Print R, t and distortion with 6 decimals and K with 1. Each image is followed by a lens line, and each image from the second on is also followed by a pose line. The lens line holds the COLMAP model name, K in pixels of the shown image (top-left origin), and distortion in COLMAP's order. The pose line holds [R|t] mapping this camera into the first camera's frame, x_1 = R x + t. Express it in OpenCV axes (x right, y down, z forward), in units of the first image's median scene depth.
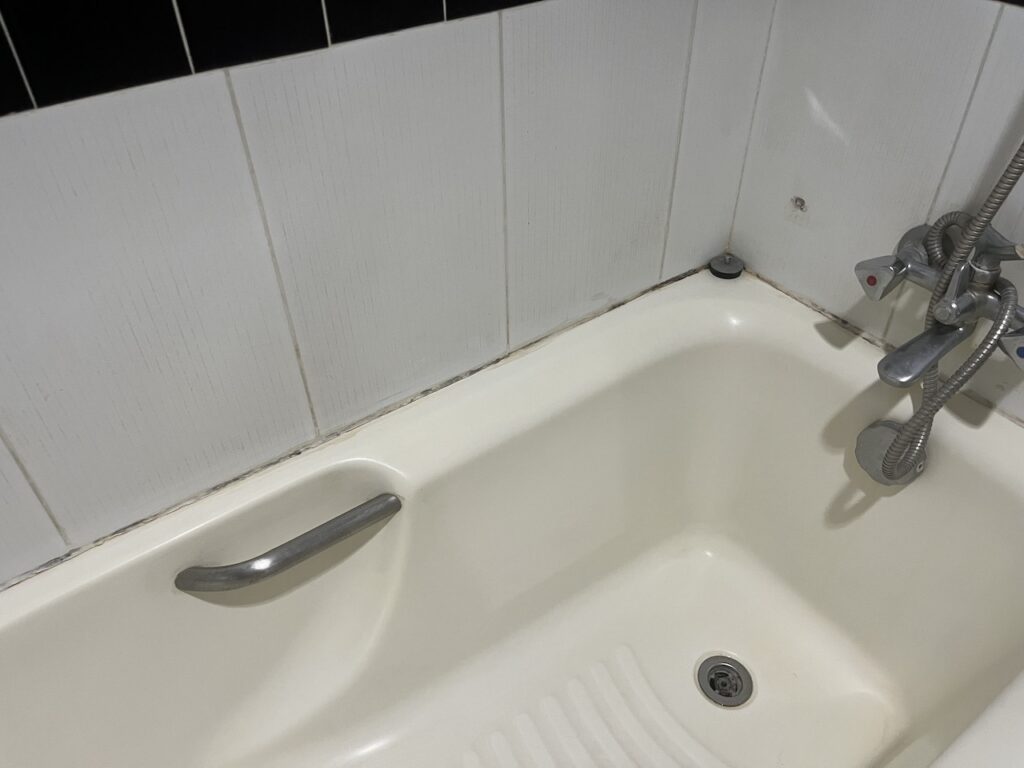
lens RADIAL K [[782.0, 0, 514.1], [0, 782.0, 386.6], [0, 0, 1]] dist [0.066304, -0.089161]
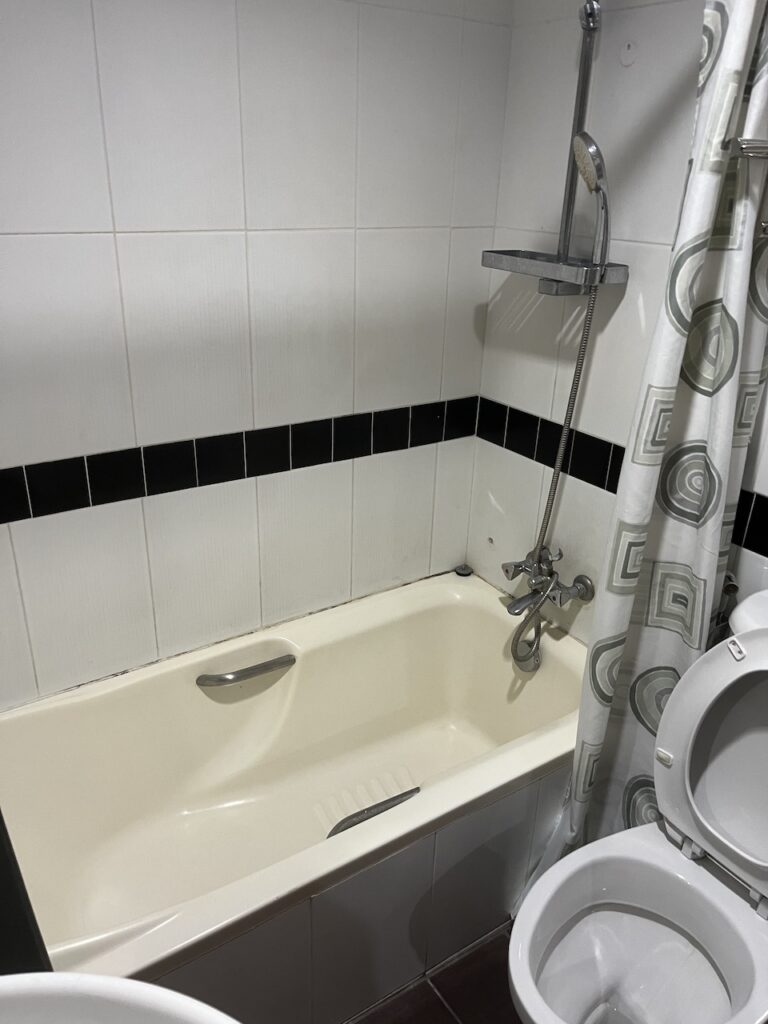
lens RADIAL K [[782.0, 0, 395.4], [0, 782.0, 514.8], [0, 0, 1]] dist [0.066304, -0.089161]
pose [[0.998410, 0.056279, 0.003330, 0.097580], [-0.052974, 0.956713, -0.286170, 0.351689], [-0.019291, 0.285539, 0.958173, -1.148721]]
